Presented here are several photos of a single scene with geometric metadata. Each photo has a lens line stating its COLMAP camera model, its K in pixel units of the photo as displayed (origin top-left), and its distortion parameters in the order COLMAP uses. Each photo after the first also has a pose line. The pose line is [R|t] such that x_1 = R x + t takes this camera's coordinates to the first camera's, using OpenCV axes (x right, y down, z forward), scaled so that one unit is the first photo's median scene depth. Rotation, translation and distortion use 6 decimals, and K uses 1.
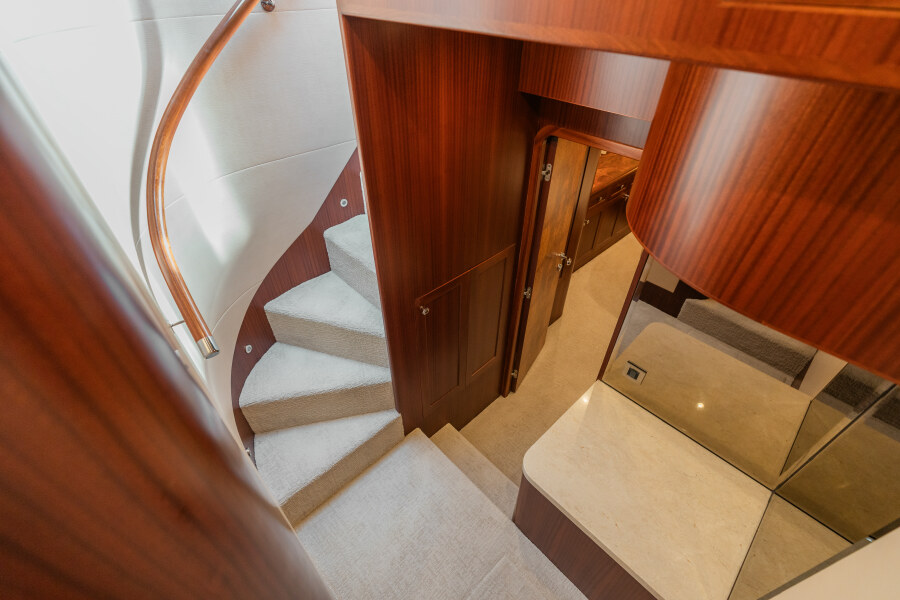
lens RADIAL K [[400.0, 0, 450.6], [0, 400.0, 296.0], [0, 0, 1]] dist [-0.006832, 0.001166]
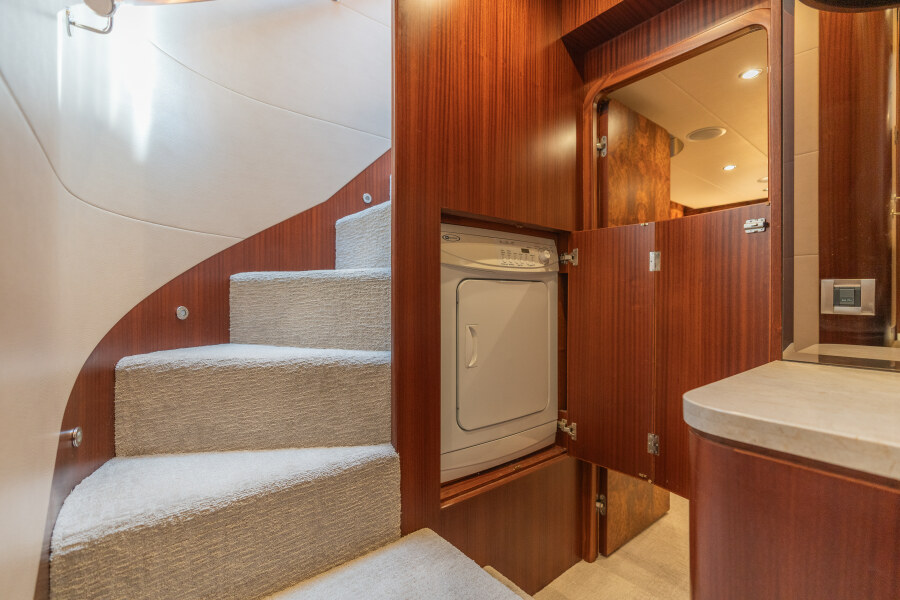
lens RADIAL K [[400.0, 0, 448.1], [0, 400.0, 300.1], [0, 0, 1]] dist [-0.006832, 0.001166]
pose [[0.996006, -0.000514, -0.089280, -0.014828], [-0.056251, 0.772938, -0.631983, 0.478156], [0.069333, 0.634481, 0.769822, 0.486864]]
